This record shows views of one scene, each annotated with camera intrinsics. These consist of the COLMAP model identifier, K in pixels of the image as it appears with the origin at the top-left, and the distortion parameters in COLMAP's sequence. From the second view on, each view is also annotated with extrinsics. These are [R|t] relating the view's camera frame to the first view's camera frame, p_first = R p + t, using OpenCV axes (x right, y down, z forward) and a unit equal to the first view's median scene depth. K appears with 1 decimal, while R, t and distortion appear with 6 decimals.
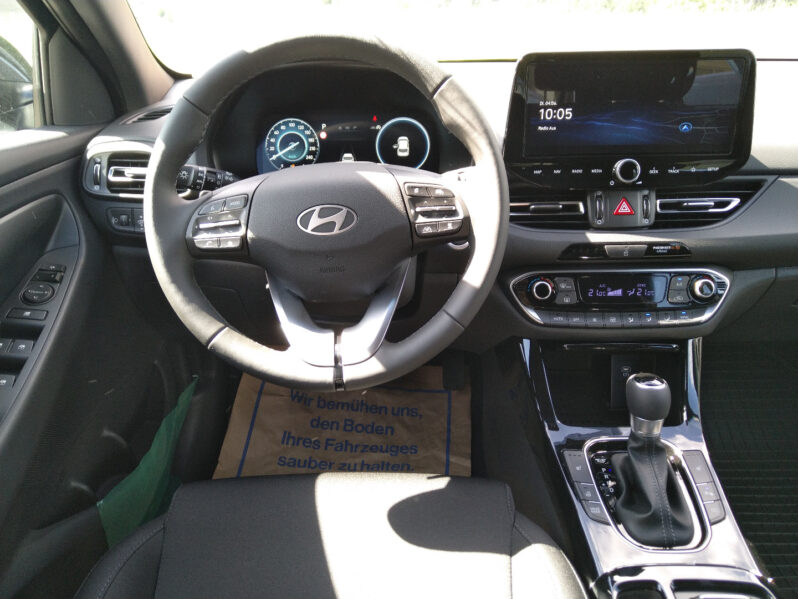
lens RADIAL K [[624.0, 0, 402.3], [0, 624.0, 285.5], [0, 0, 1]] dist [0.051360, -0.067554]
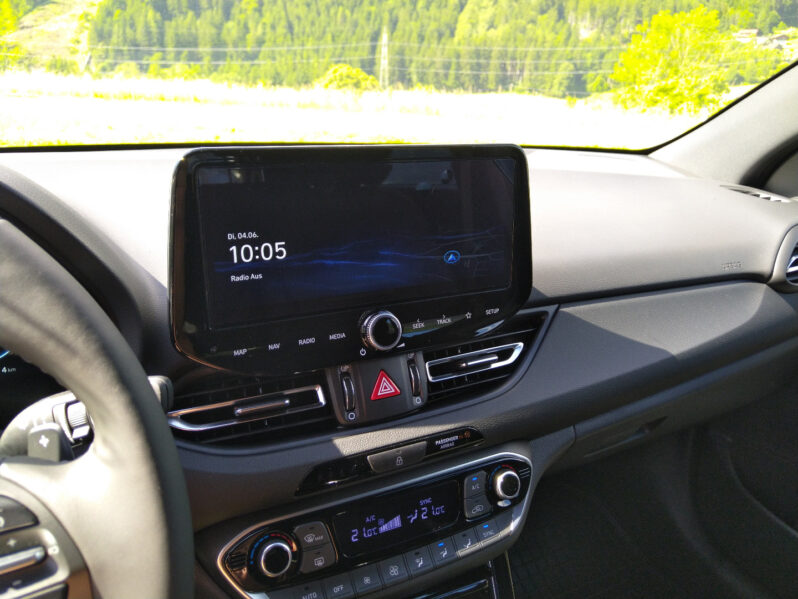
lens RADIAL K [[624.0, 0, 400.3], [0, 624.0, 299.1], [0, 0, 1]] dist [0.051360, -0.067554]
pose [[0.891244, -0.109262, 0.440166, 0.101133], [0.142644, 0.988823, -0.043370, -0.183118], [-0.430508, 0.101441, 0.896868, 0.424798]]
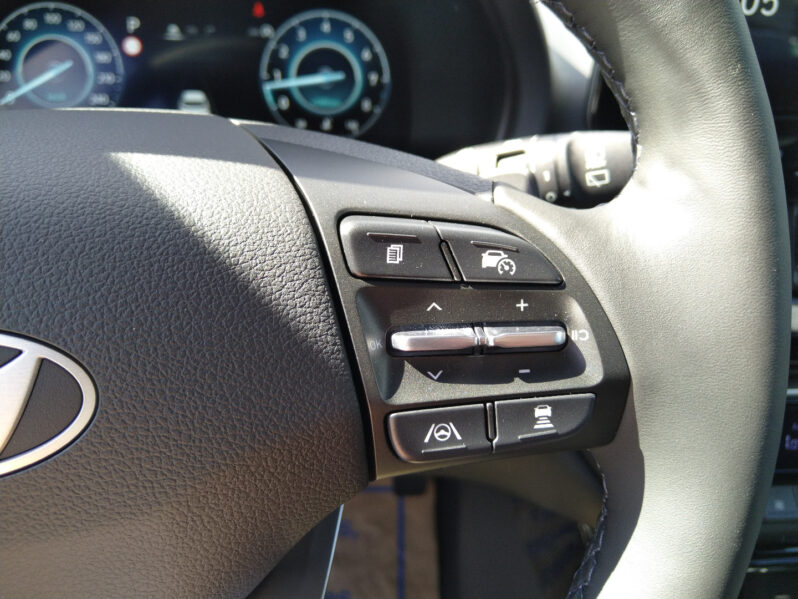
lens RADIAL K [[624.0, 0, 391.6], [0, 624.0, 295.0], [0, 0, 1]] dist [0.051360, -0.067554]
pose [[0.994076, -0.002065, 0.108667, -0.001499], [-0.006367, 0.996996, 0.077195, -0.122439], [-0.108500, -0.077429, 0.991076, 0.620884]]
